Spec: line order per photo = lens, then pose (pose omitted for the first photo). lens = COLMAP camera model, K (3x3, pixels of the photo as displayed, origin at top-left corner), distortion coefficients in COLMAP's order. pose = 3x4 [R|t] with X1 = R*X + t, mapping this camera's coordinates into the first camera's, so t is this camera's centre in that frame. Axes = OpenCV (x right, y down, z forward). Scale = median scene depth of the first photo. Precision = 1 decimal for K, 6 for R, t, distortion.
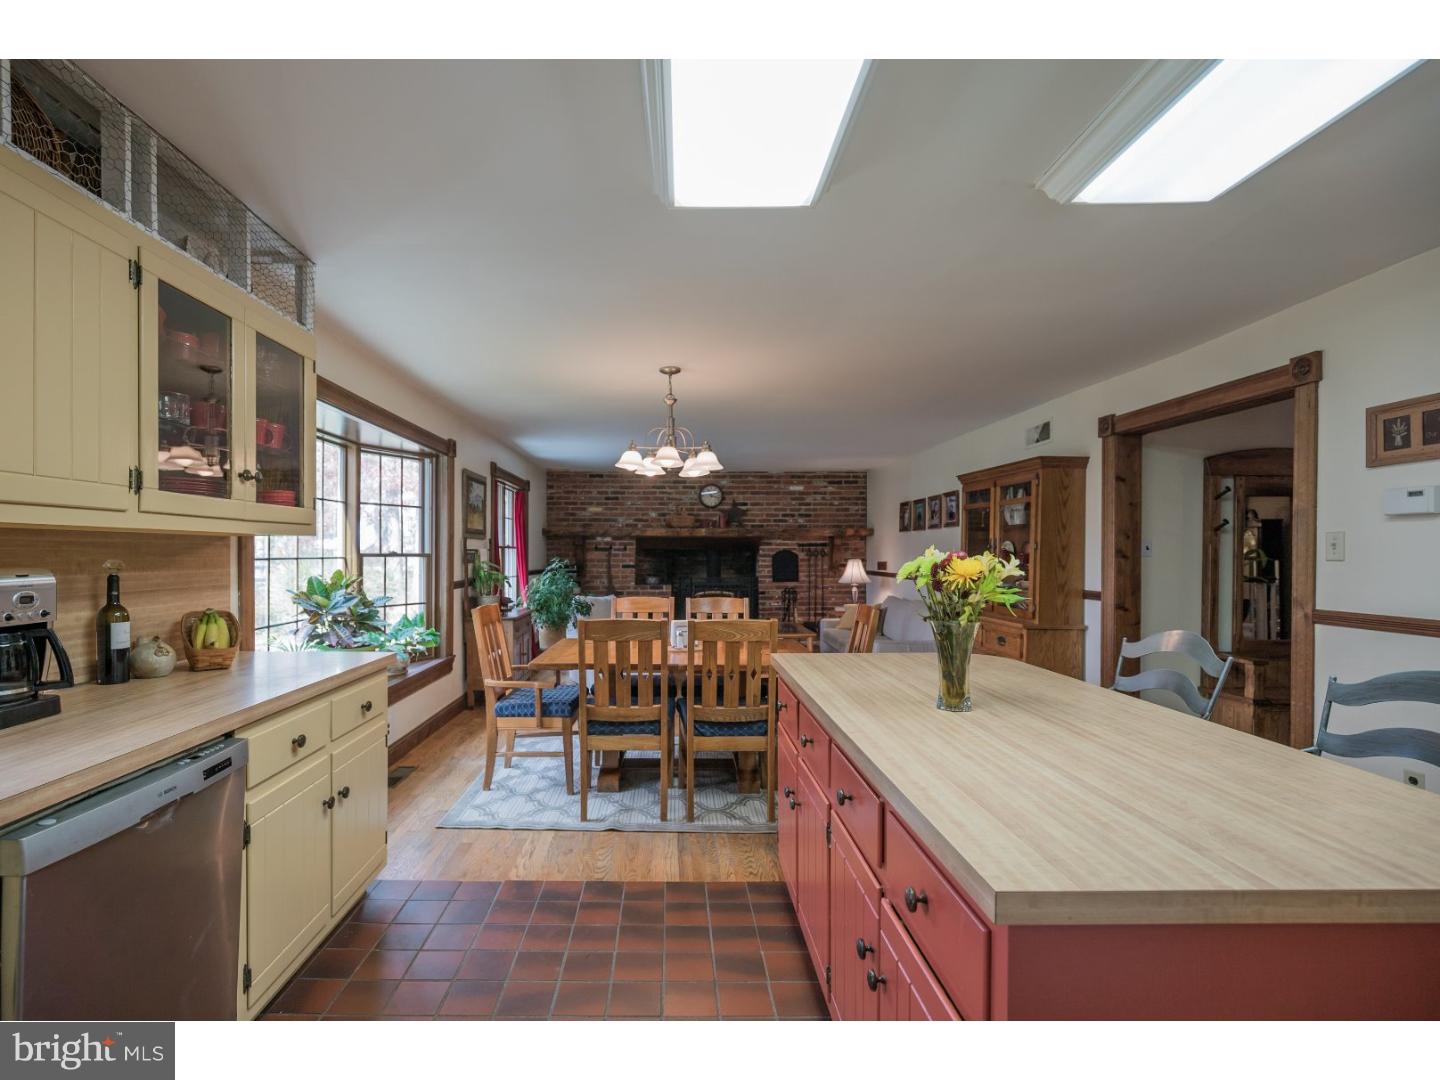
lens RADIAL K [[648.1, 0, 695.2], [0, 648.1, 561.5], [0, 0, 1]] dist [-0.005137, -0.000215]
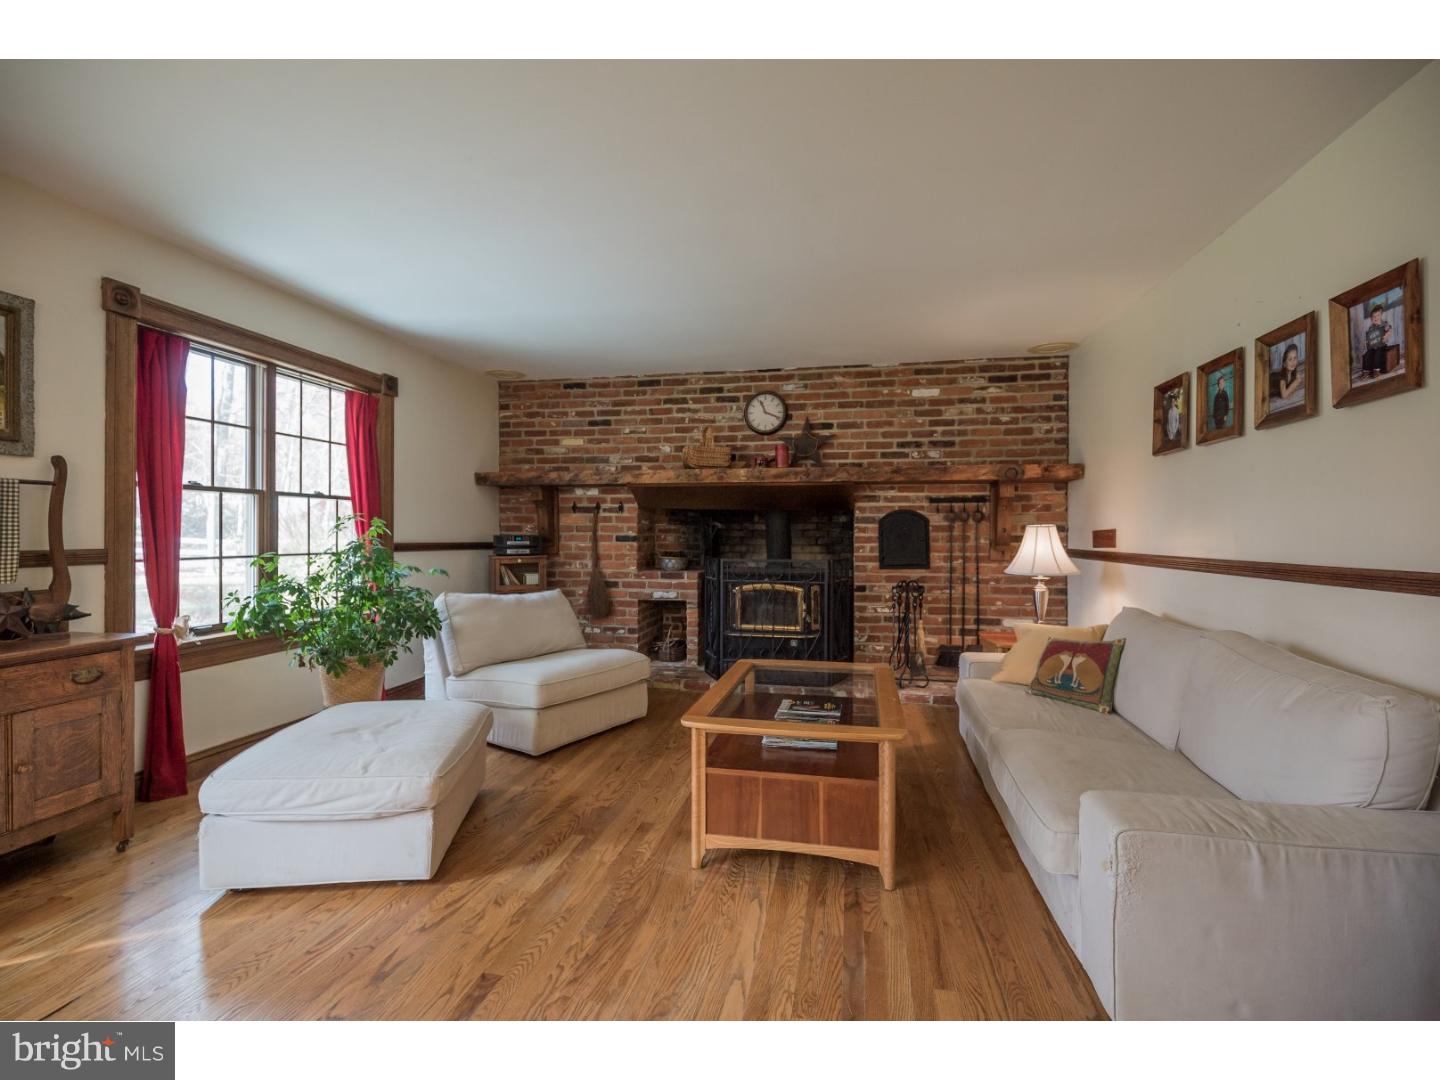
lens RADIAL K [[684.5, 0, 720.9], [0, 684.5, 535.8], [0, 0, 1]] dist [0.003705, 0.000095]
pose [[0.977714, 0.004230, -0.209897, 0.110352], [-0.006189, 0.999943, -0.008676, 0.009814], [0.209849, 0.009782, 0.977685, 0.415965]]
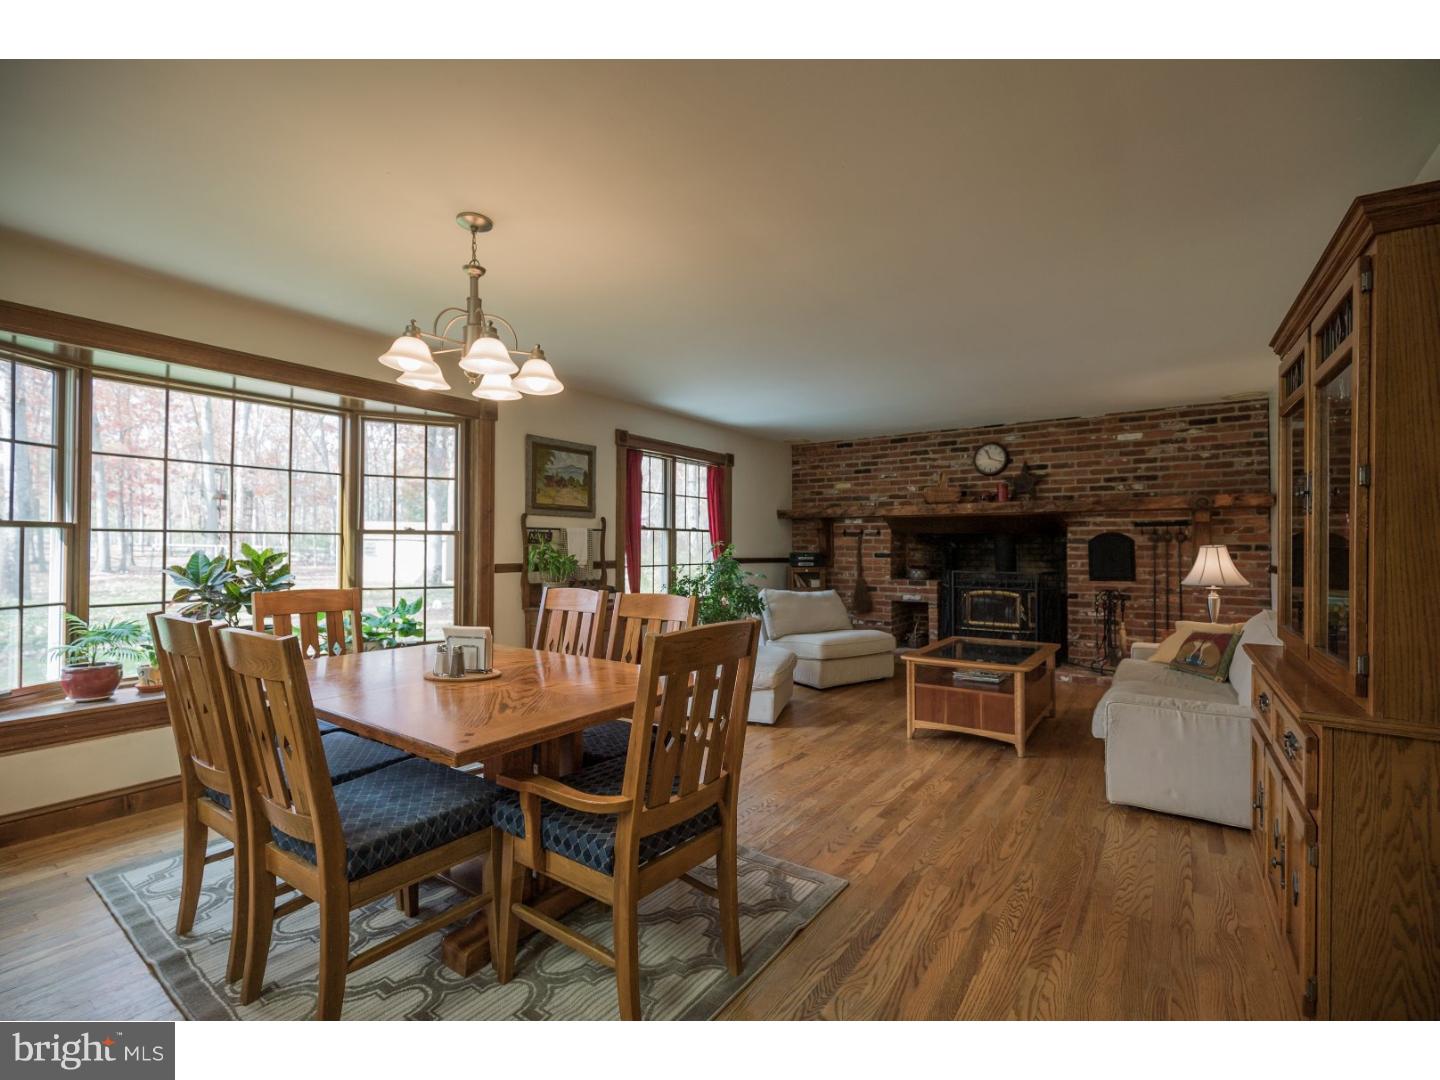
lens RADIAL K [[648.1, 0, 725.3], [0, 648.1, 544.4], [0, 0, 1]] dist [-0.005137, -0.000215]
pose [[0.821016, -0.001679, -0.570903, 0.193011], [-0.009043, 0.999832, -0.015945, 0.008493], [0.570834, 0.018254, 0.820863, 0.238545]]
